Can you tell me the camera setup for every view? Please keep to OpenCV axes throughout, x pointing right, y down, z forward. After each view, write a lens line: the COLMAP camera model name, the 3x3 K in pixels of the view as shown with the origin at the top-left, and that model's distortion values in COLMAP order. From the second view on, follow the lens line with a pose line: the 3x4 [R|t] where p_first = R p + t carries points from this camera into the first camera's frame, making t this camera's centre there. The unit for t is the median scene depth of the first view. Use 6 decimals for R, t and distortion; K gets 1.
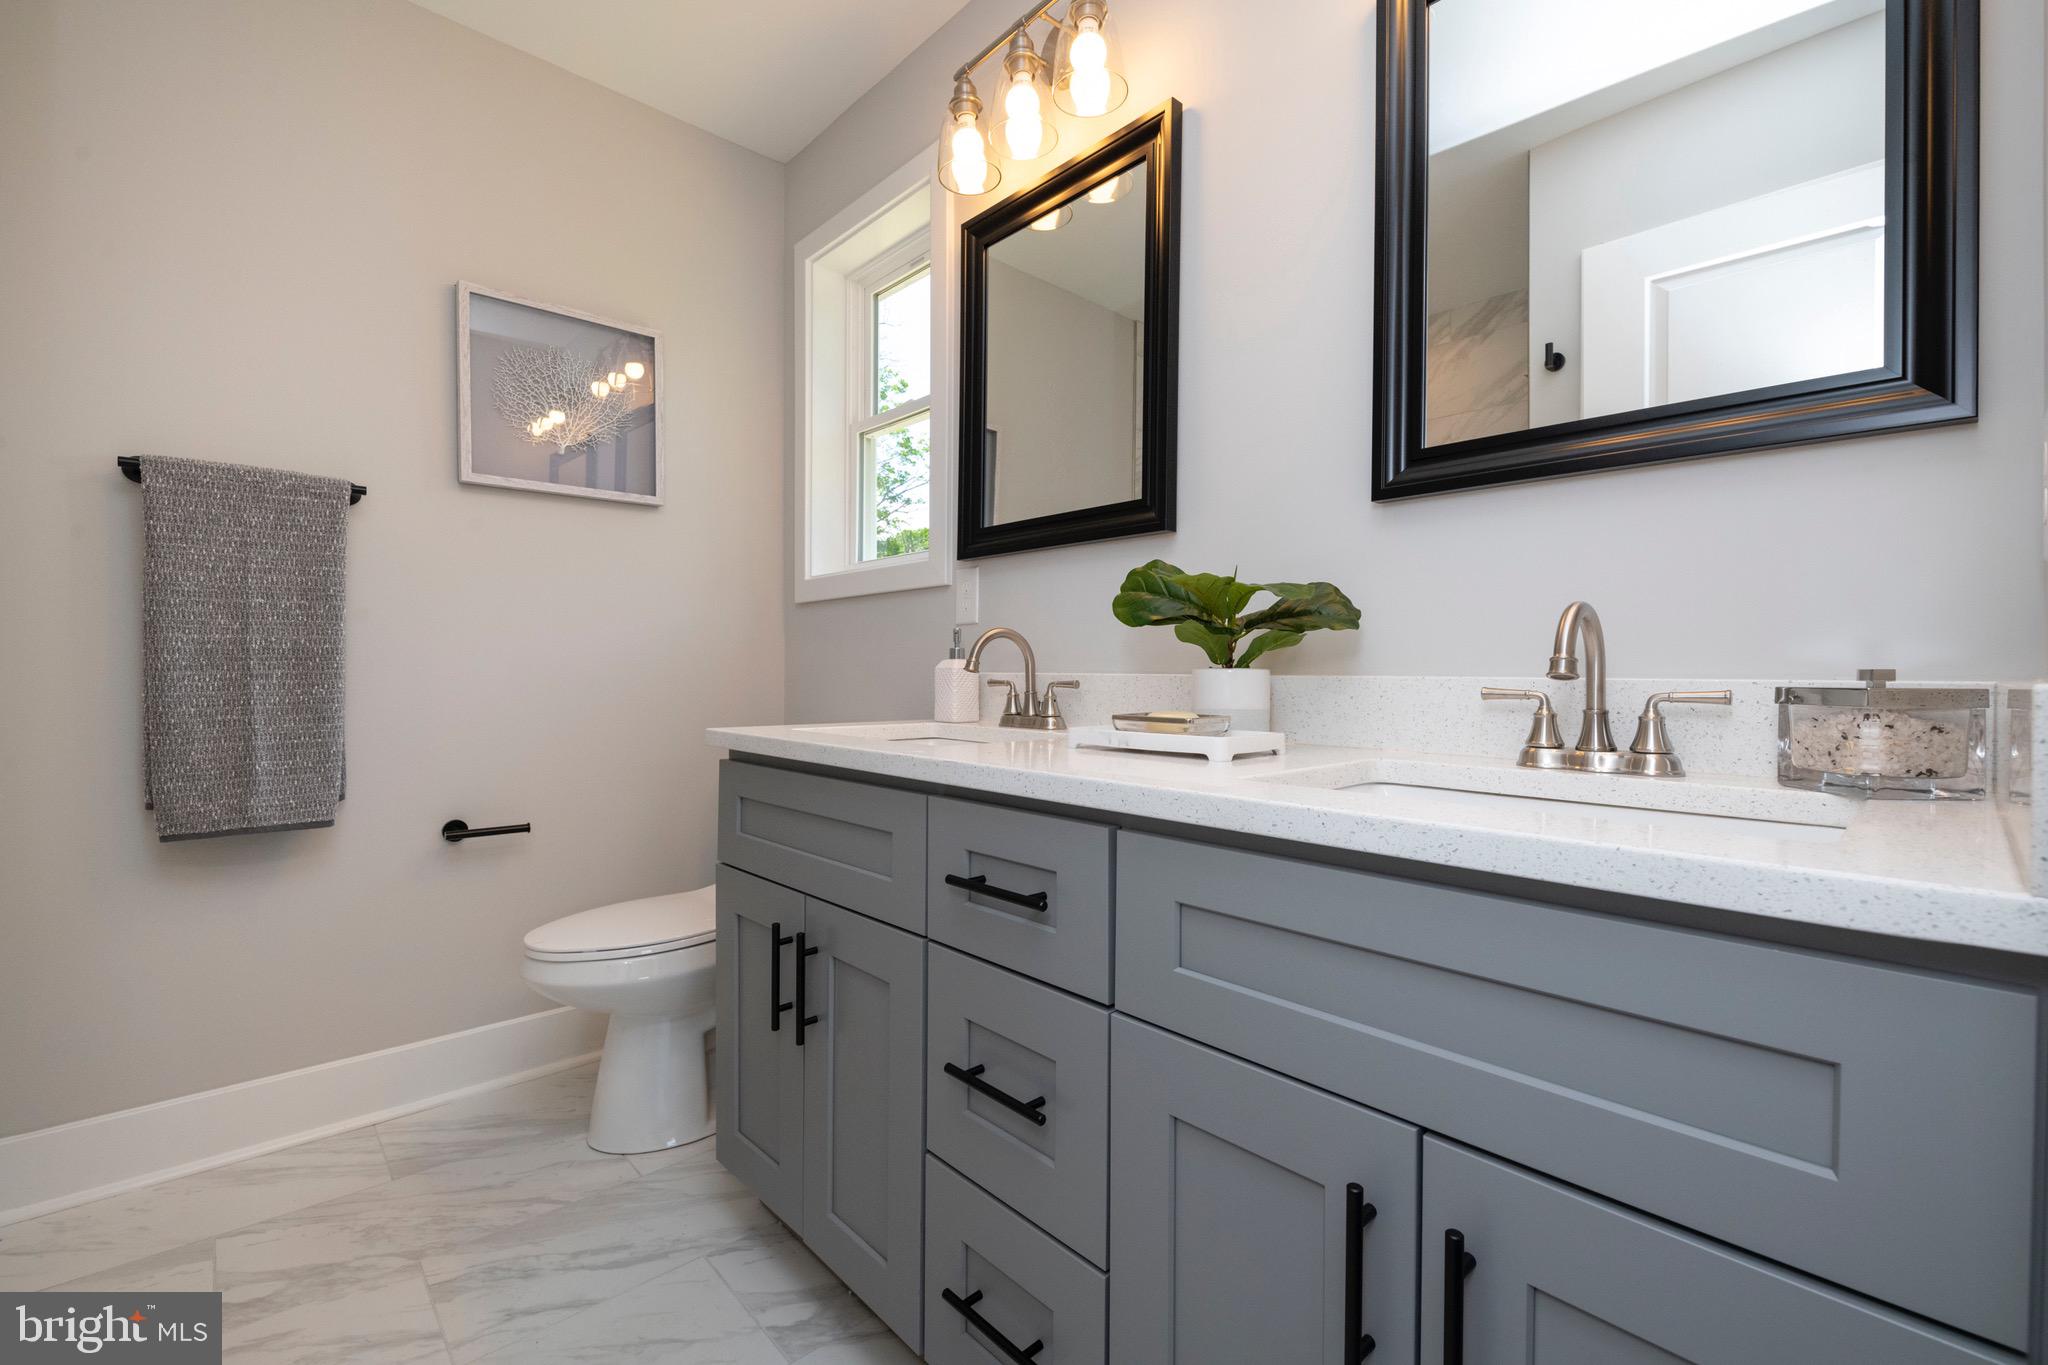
lens RADIAL K [[870.1, 0, 1027.5], [0, 870.1, 679.2], [0, 0, 1]] dist [0.017794, -0.009826]
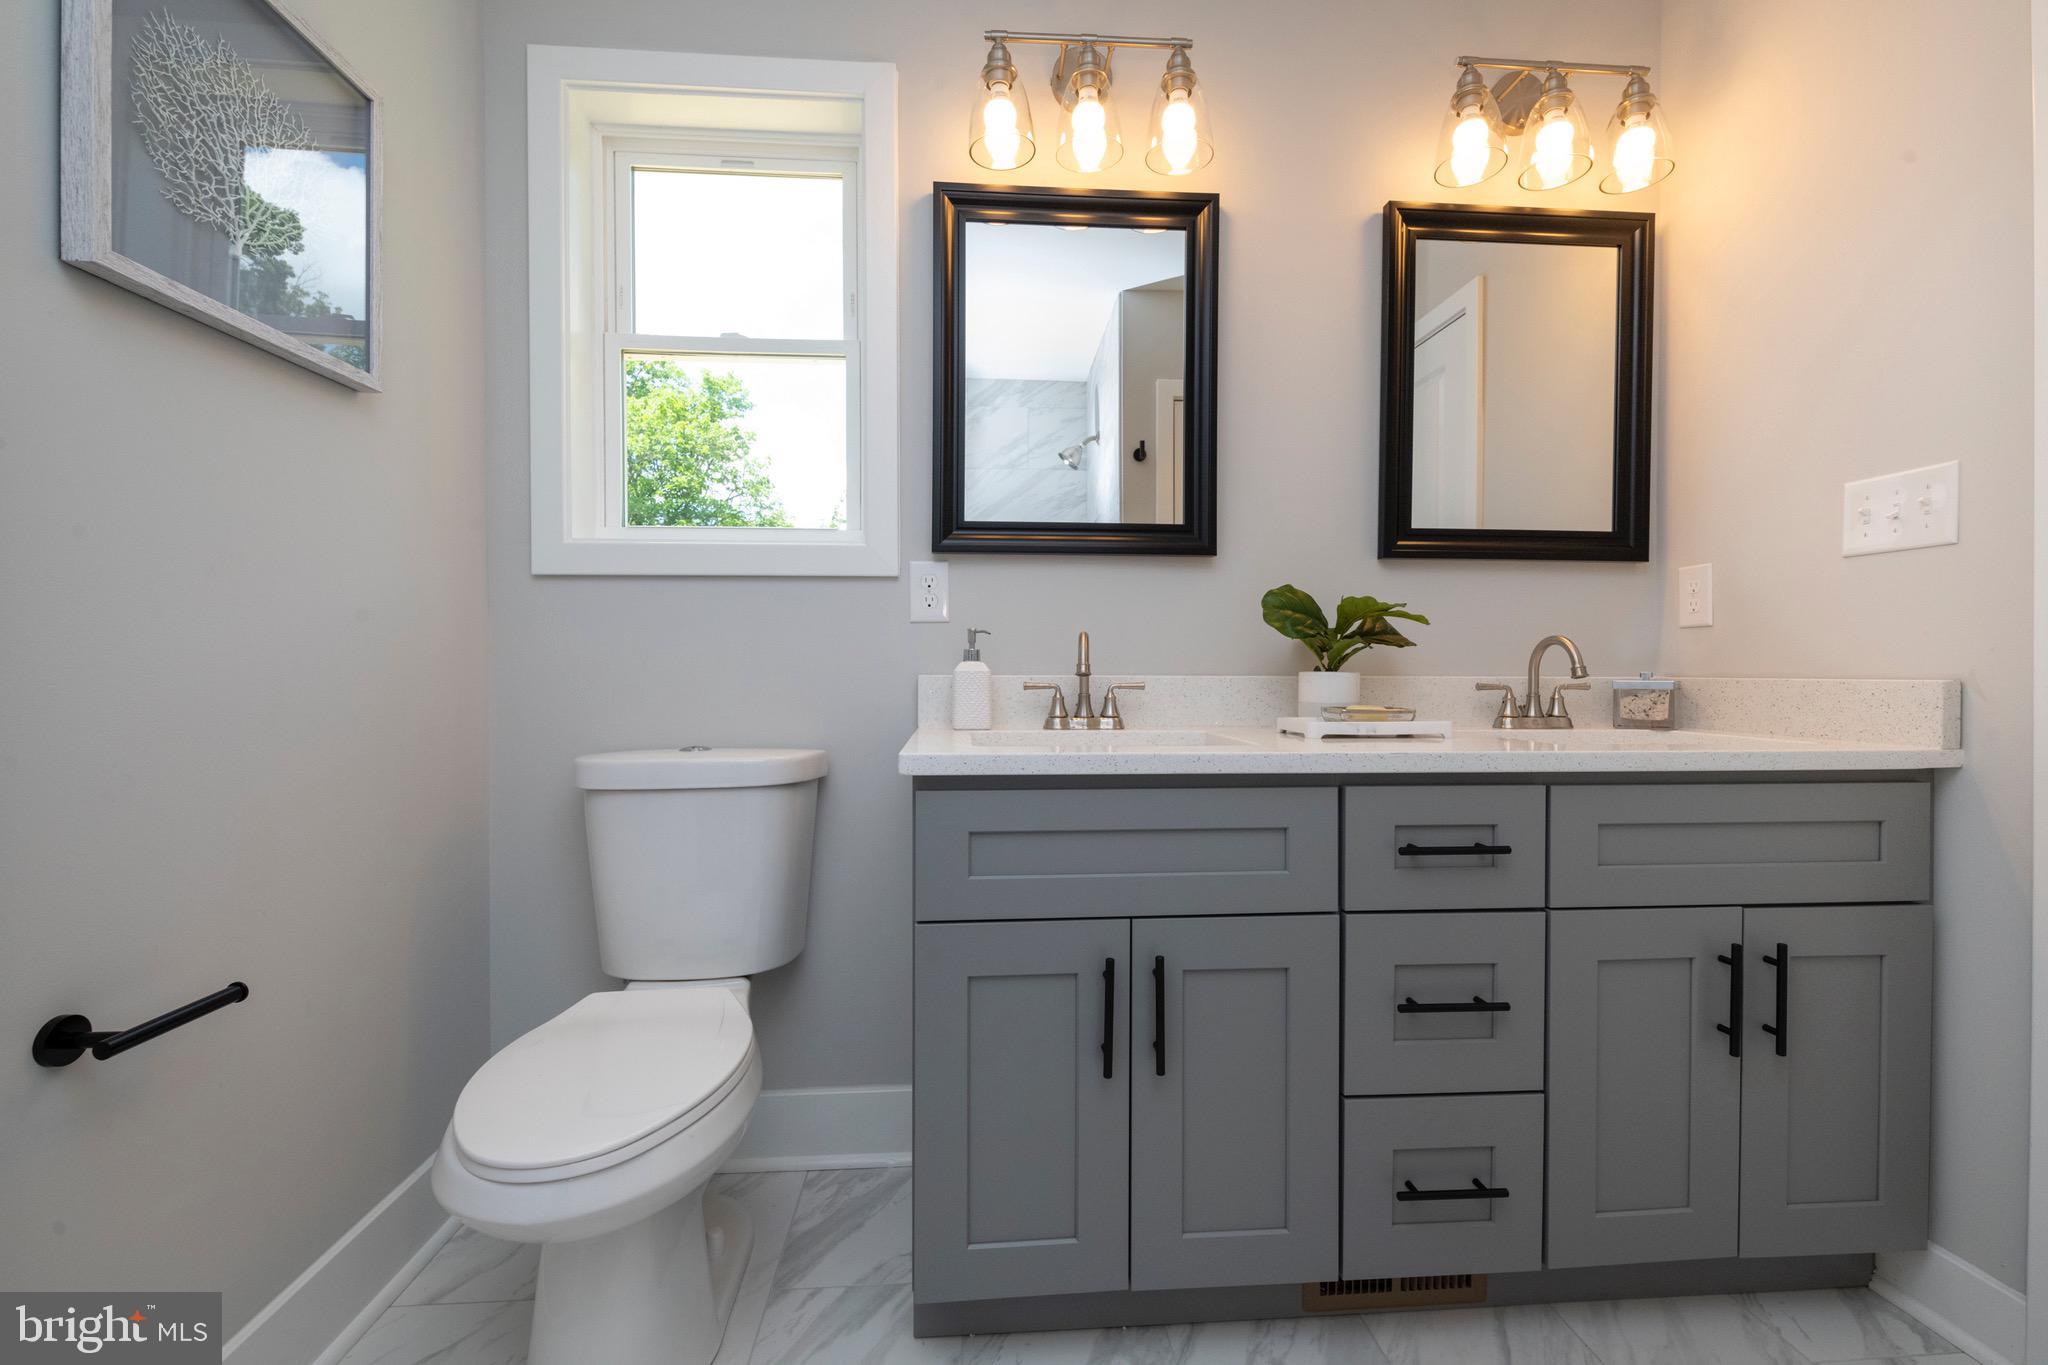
lens RADIAL K [[870.1, 0, 1027.5], [0, 870.1, 679.2], [0, 0, 1]] dist [0.017794, -0.009826]
pose [[0.622077, -0.018732, 0.782732, -0.924527], [0.006595, 0.999804, 0.018686, -0.024086], [-0.782929, -0.006462, 0.622078, 0.451760]]
